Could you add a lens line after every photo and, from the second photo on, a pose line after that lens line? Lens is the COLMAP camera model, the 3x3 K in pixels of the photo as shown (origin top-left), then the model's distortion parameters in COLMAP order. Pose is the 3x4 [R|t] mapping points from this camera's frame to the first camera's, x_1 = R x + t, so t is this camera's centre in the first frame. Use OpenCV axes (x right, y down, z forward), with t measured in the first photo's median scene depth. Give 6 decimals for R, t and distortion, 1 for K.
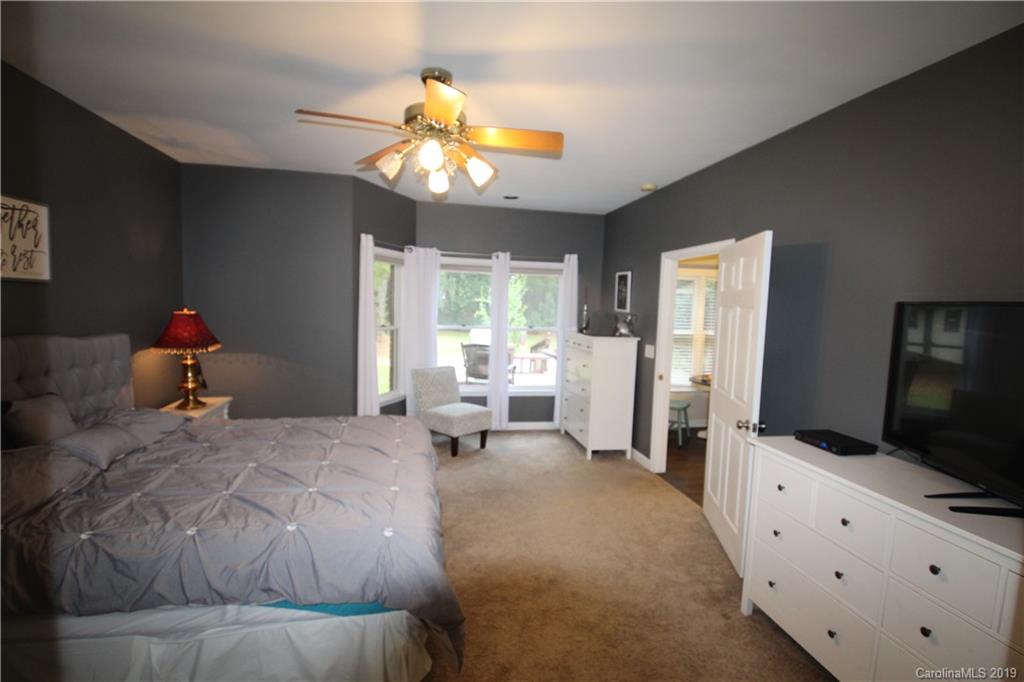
lens RADIAL K [[468.4, 0, 512.0], [0, 468.4, 341.0], [0, 0, 1]] dist [-0.000583, -0.014160]
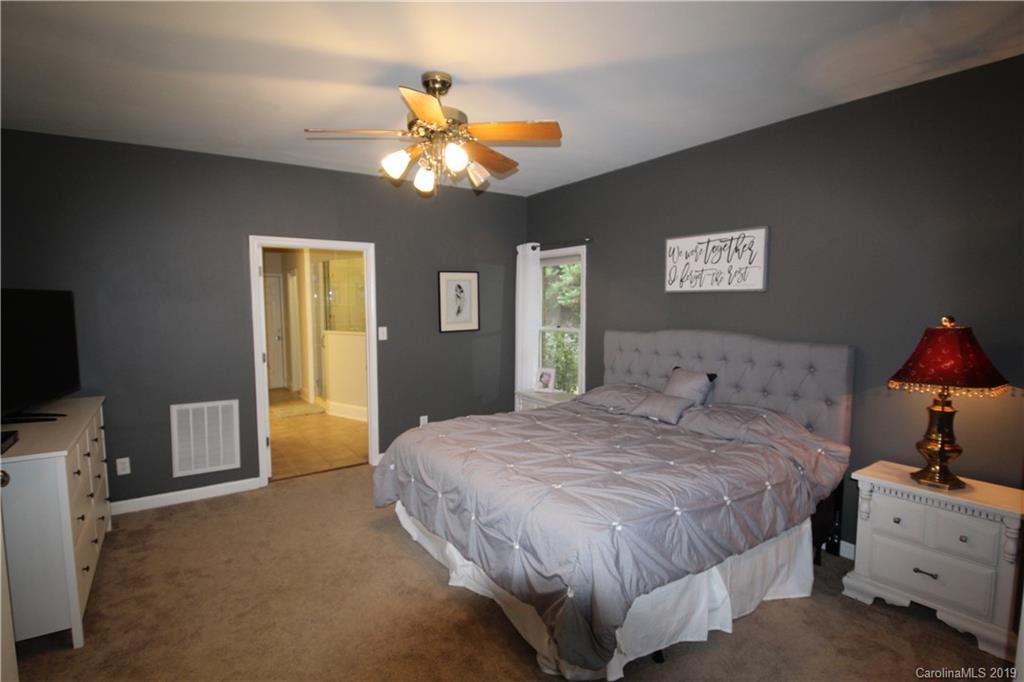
lens RADIAL K [[501.2, 0, 512.0], [0, 501.2, 341.0], [0, 0, 1]] dist [0.039992, -0.056048]
pose [[-0.914318, 0.012351, -0.404809, 0.136447], [-0.050826, 0.988133, 0.144947, -0.166426], [0.401795, 0.153102, -0.902840, 2.077755]]
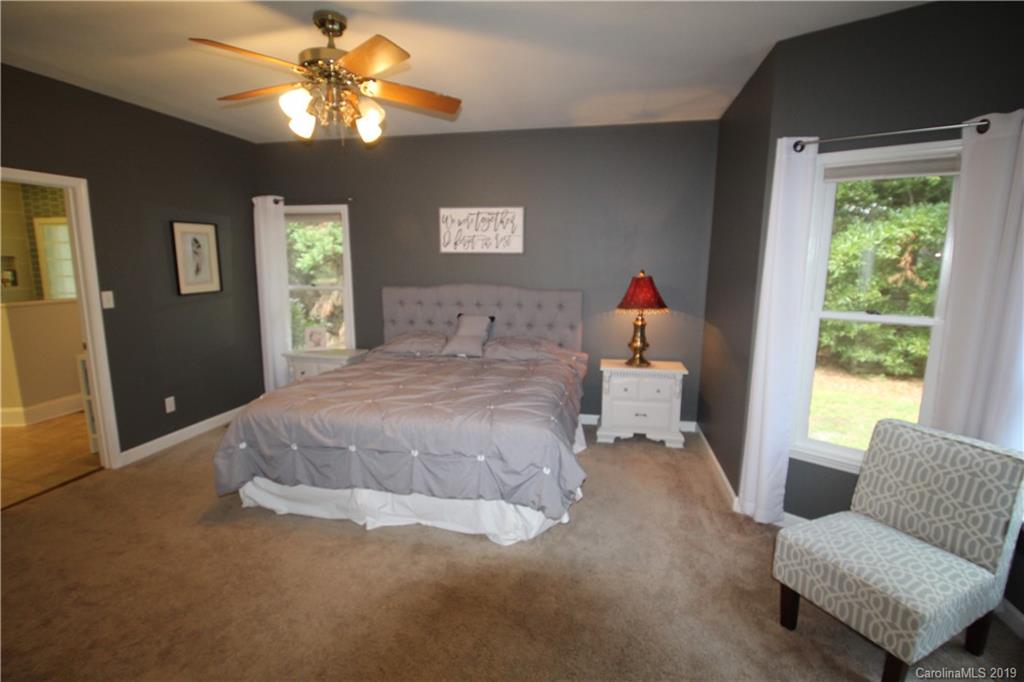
lens RADIAL K [[468.4, 0, 512.0], [0, 468.4, 341.0], [0, 0, 1]] dist [-0.000583, -0.014160]
pose [[-0.371951, 0.128280, -0.919346, 0.649062], [-0.092169, 0.980407, 0.174090, -0.116797], [0.923665, 0.149488, -0.352840, 1.721797]]
